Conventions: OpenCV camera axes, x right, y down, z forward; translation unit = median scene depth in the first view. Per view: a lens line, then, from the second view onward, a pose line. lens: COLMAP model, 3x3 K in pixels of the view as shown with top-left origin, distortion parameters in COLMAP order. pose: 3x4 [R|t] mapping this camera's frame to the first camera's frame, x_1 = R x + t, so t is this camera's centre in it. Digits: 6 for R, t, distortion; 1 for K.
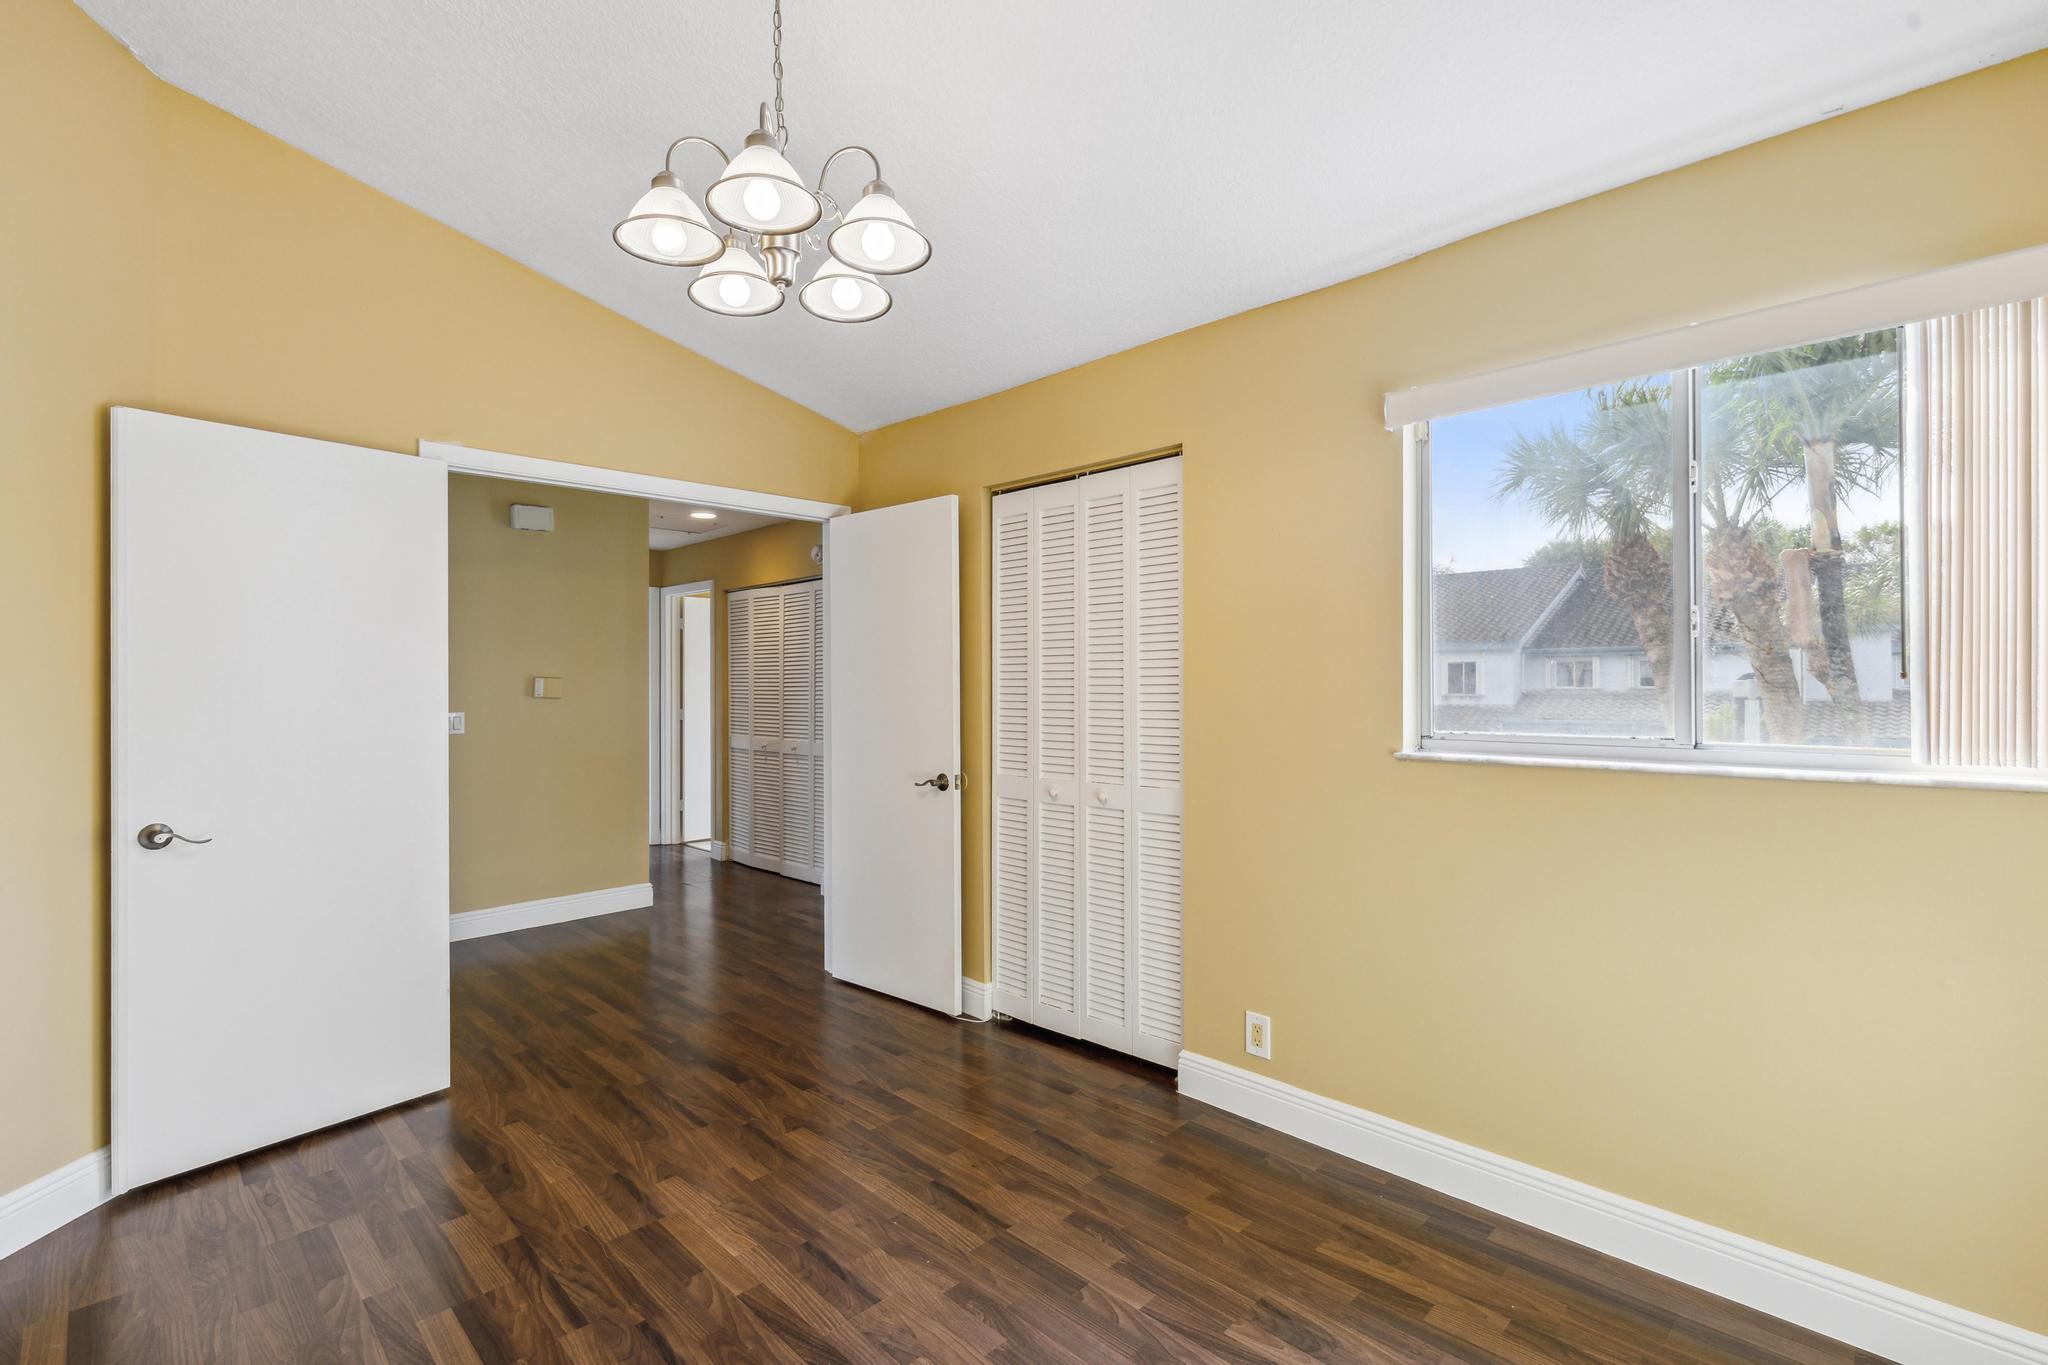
lens RADIAL K [[916.6, 0, 1025.3], [0, 916.6, 672.4], [0, 0, 1]] dist [0.000465, 0.000245]
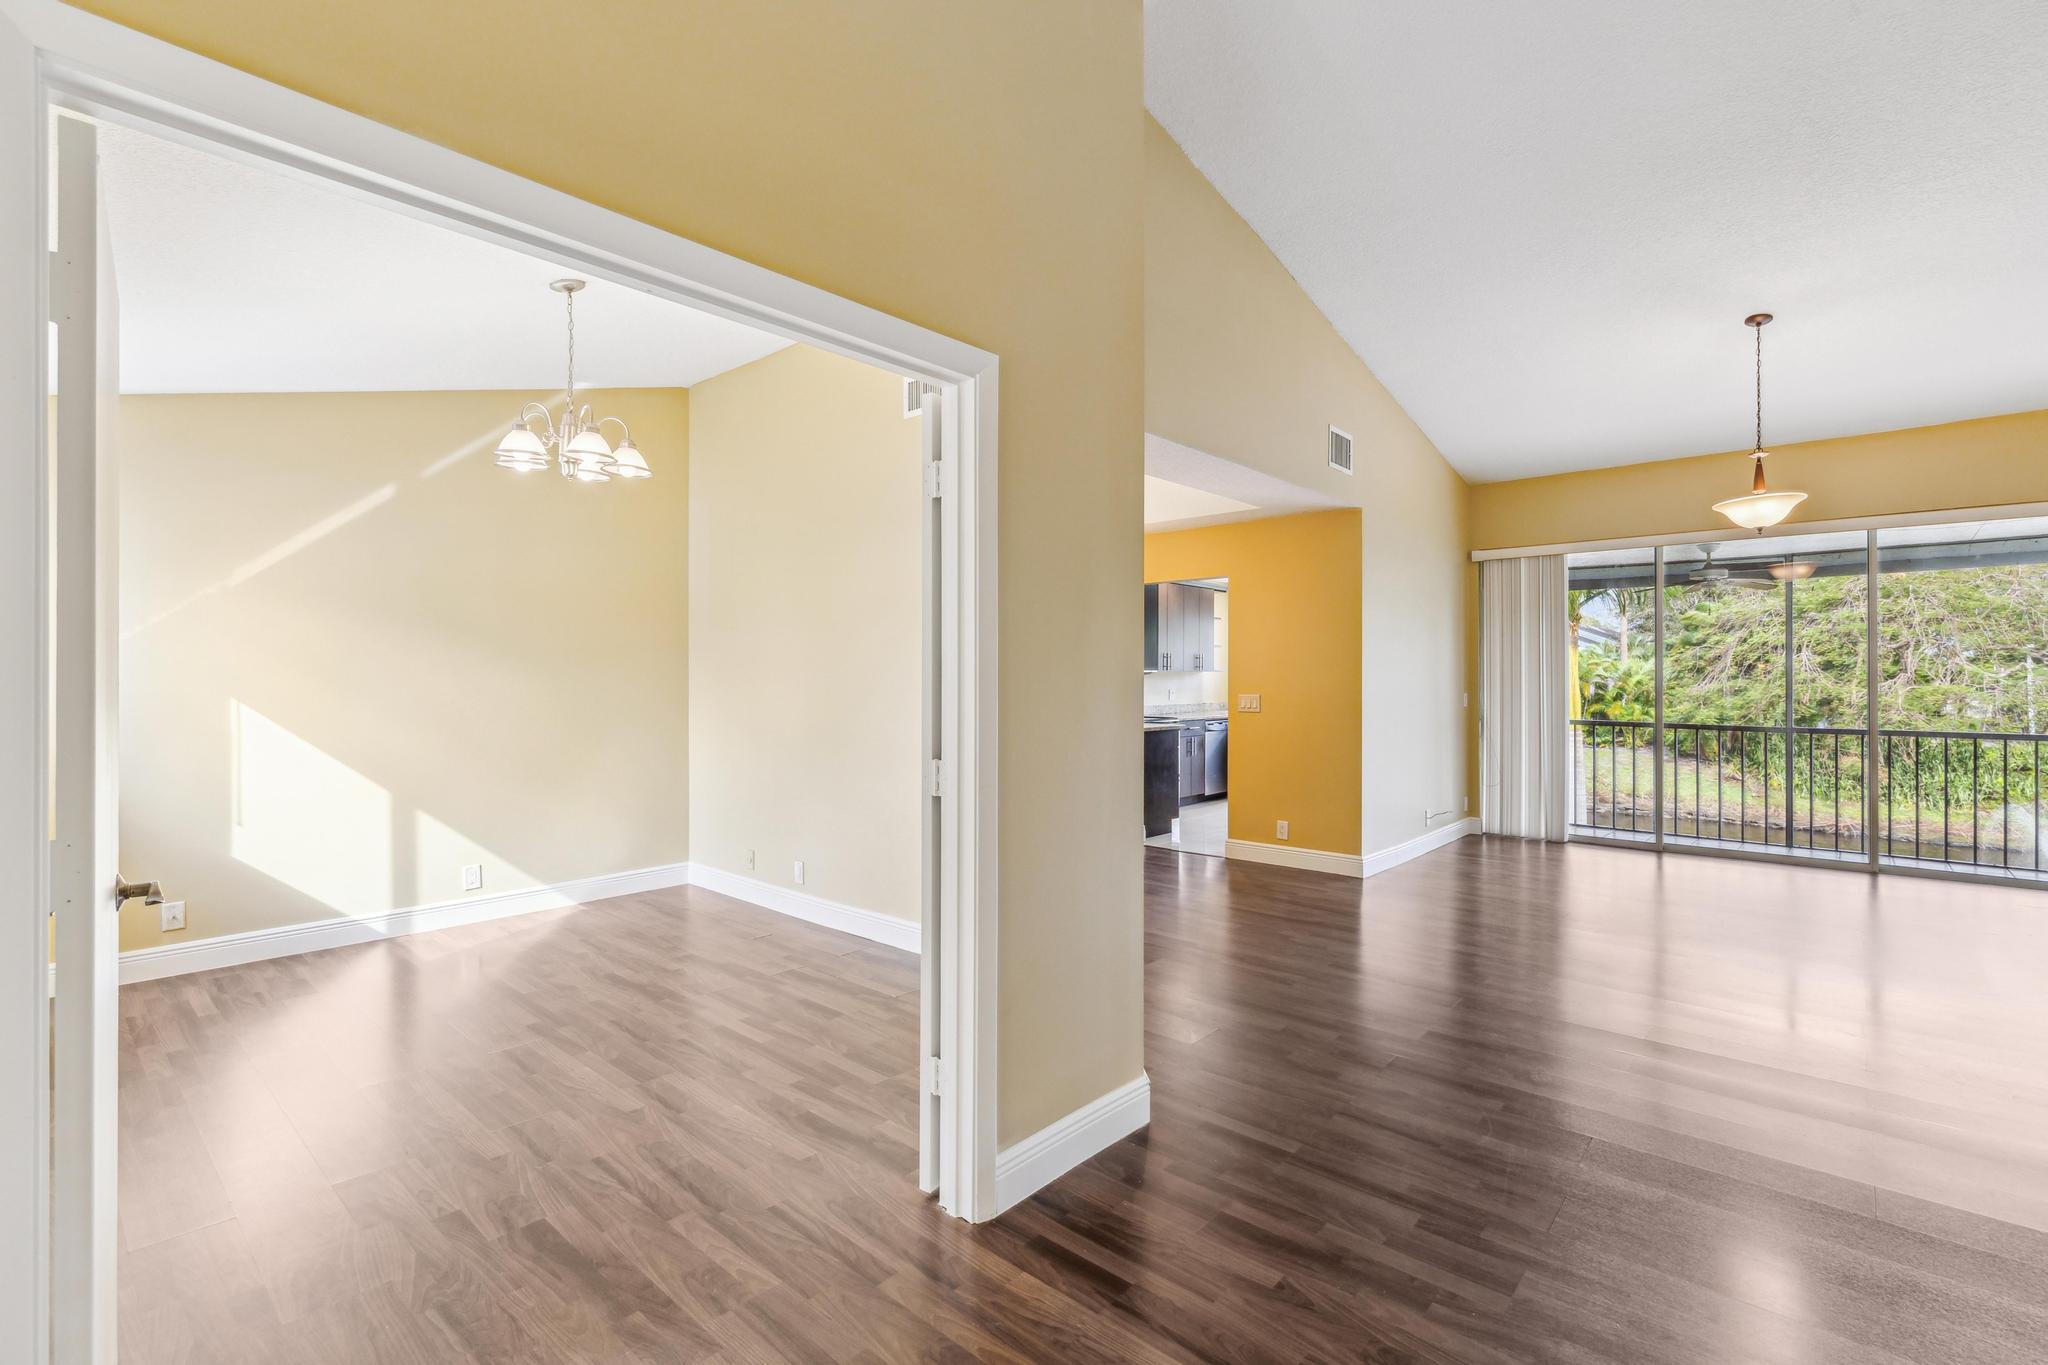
lens RADIAL K [[916.6, 0, 1025.3], [0, 916.6, 672.4], [0, 0, 1]] dist [0.000465, 0.000245]
pose [[-0.998811, 0.005695, -0.048425, -0.796465], [0.006361, 0.999887, -0.013622, 0.020104], [0.048342, -0.013914, -0.998734, 2.097293]]
